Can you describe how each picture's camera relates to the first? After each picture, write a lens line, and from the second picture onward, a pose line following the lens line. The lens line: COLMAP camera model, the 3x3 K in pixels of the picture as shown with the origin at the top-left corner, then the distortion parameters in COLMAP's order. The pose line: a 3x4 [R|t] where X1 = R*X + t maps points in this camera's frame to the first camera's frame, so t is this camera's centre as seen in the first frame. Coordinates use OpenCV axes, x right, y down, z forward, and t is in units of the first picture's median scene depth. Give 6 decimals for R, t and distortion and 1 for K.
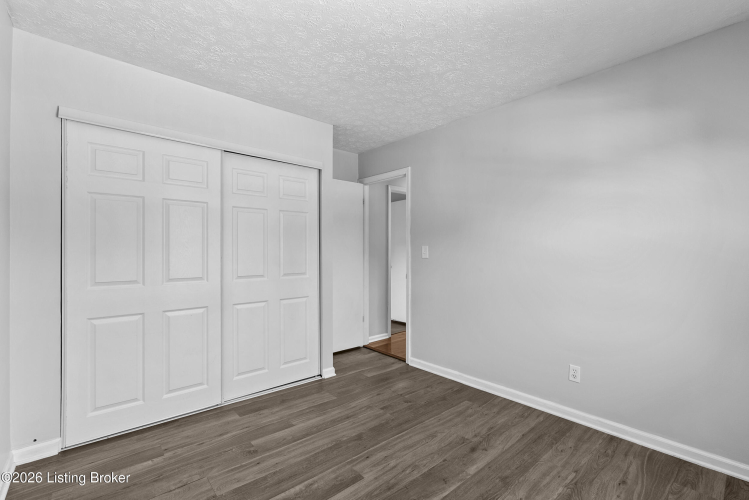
lens RADIAL K [[329.8, 0, 373.3], [0, 329.8, 252.5], [0, 0, 1]] dist [-0.002432, -0.000507]
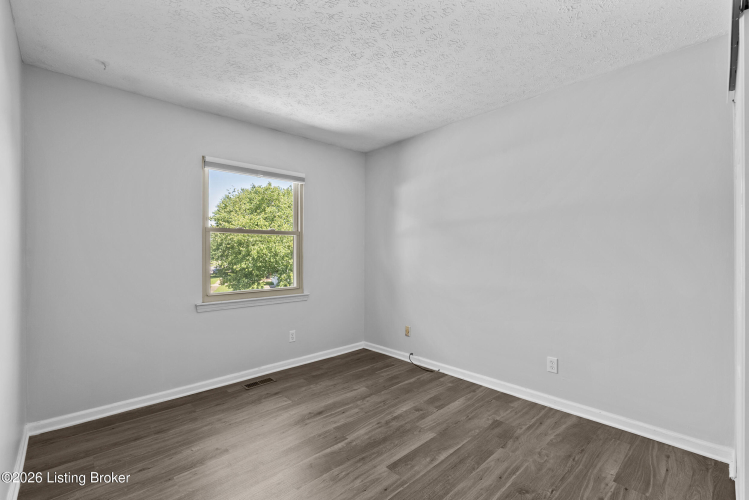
lens RADIAL K [[329.8, 0, 373.3], [0, 329.8, 252.5], [0, 0, 1]] dist [-0.002432, -0.000507]
pose [[-0.999423, -0.000227, -0.033961, 0.047984], [-0.000178, 0.999999, -0.001466, -0.003449], [0.033962, -0.001460, -0.999422, 2.001575]]
